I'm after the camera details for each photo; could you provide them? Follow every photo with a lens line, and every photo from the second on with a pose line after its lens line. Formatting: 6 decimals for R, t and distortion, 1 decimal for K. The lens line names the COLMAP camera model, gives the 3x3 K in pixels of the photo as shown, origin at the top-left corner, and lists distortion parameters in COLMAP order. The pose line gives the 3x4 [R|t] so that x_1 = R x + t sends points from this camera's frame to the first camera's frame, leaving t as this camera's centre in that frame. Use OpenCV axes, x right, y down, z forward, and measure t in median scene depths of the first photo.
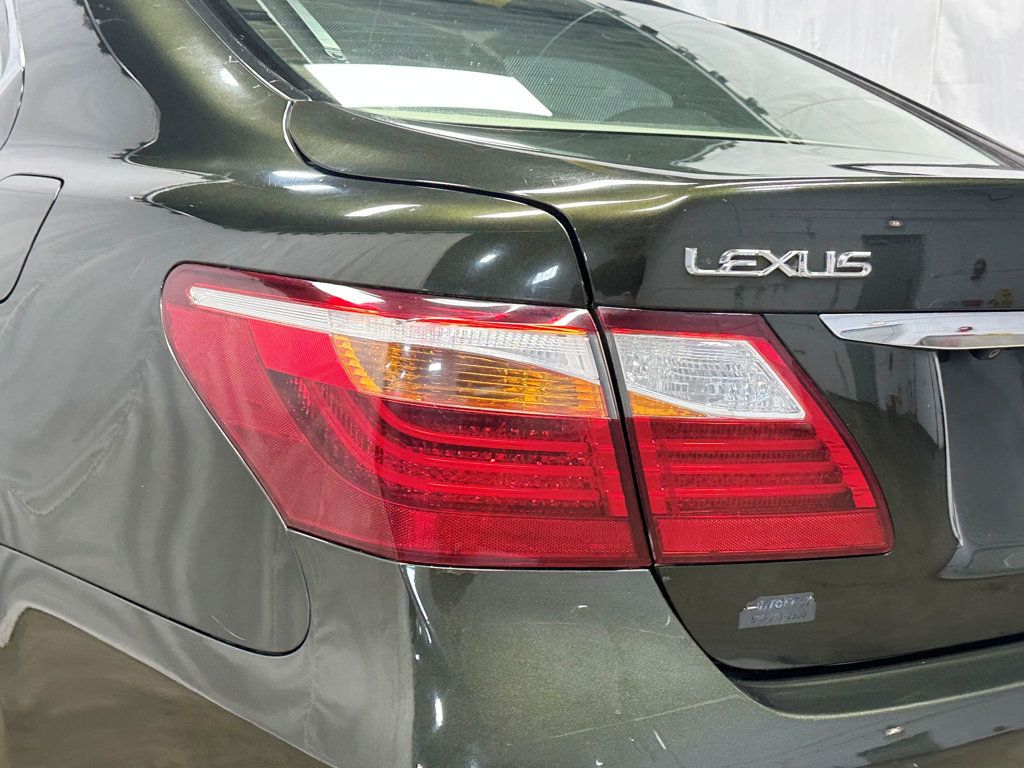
lens RADIAL K [[1362.8, 0, 512.0], [0, 1362.8, 384.0], [0, 0, 1]] dist [0.250098, -0.632246]
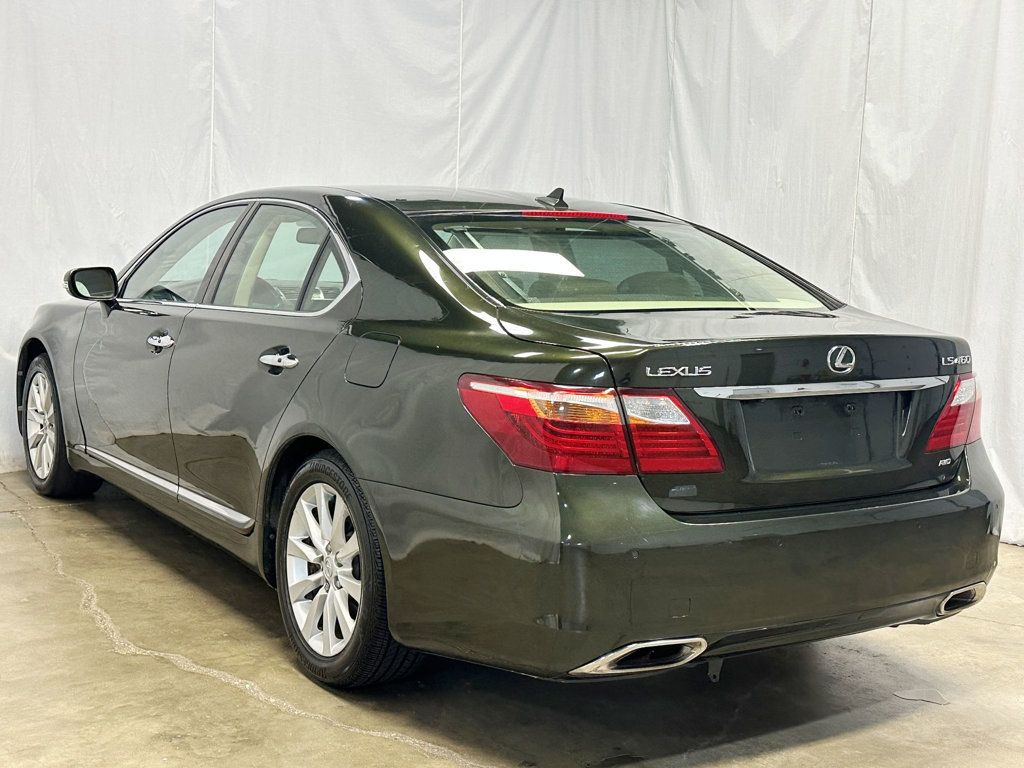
lens RADIAL K [[1362.8, 0, 512.0], [0, 1362.8, 384.0], [0, 0, 1]] dist [0.250098, -0.632246]
pose [[0.999446, -0.018281, -0.027820, -0.081296], [0.017184, 0.999084, -0.039198, 0.047815], [0.028511, 0.038698, 0.998844, -1.916746]]
